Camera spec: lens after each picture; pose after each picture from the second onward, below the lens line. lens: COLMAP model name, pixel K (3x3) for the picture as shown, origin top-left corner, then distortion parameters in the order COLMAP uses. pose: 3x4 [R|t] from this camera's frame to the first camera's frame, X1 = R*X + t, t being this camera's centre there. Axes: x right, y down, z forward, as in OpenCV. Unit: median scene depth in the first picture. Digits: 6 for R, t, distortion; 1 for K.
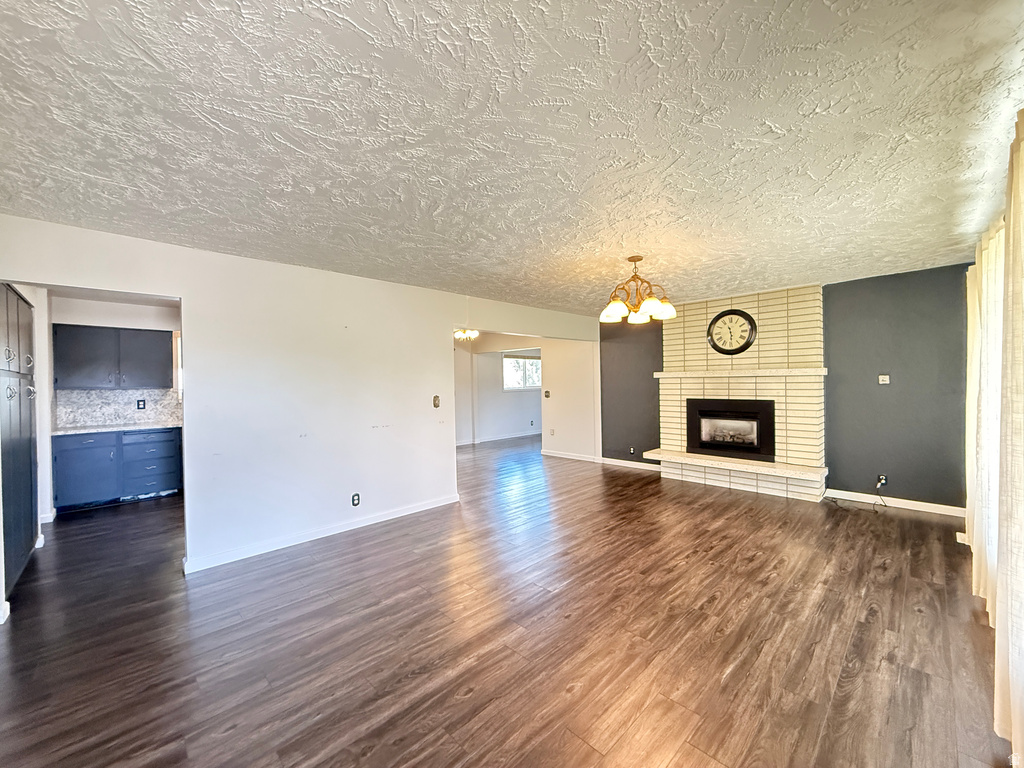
lens RADIAL K [[408.5, 0, 510.0], [0, 408.5, 383.8], [0, 0, 1]] dist [0.001209, -0.000413]
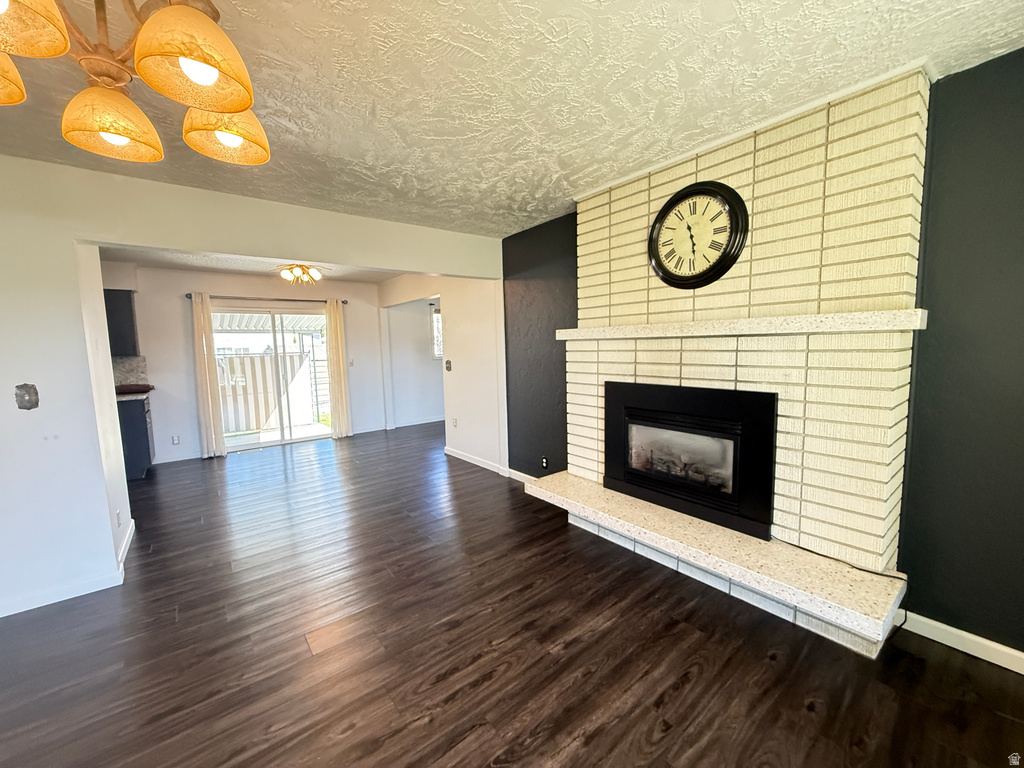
lens RADIAL K [[408.5, 0, 512.7], [0, 408.5, 384.7], [0, 0, 1]] dist [0.001209, -0.000413]
pose [[0.995016, 0.000594, -0.099716, 0.388561], [0.008989, 0.995377, 0.095626, -0.009196], [0.099312, -0.096046, 0.990410, 0.520502]]
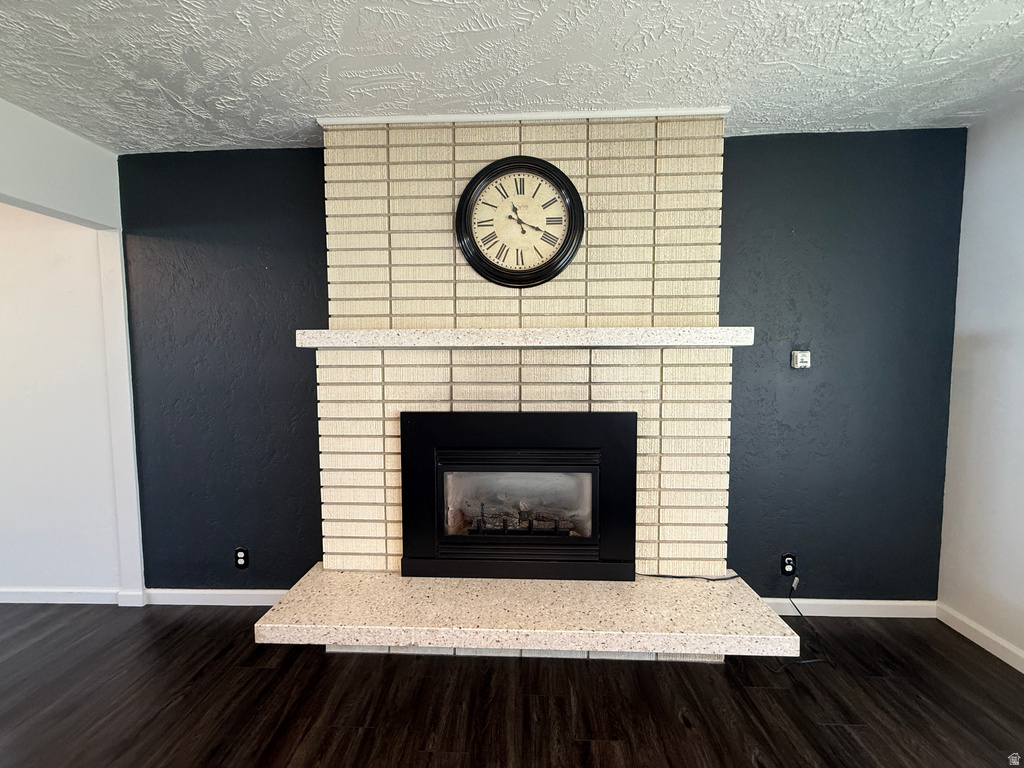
lens RADIAL K [[408.5, 0, 511.5], [0, 408.5, 384.6], [0, 0, 1]] dist [0.001209, -0.000413]
pose [[0.724354, -0.028808, 0.688826, 0.286788], [-0.003038, 0.998984, 0.044974, -0.001000], [-0.689421, -0.034670, 0.723530, 0.742844]]
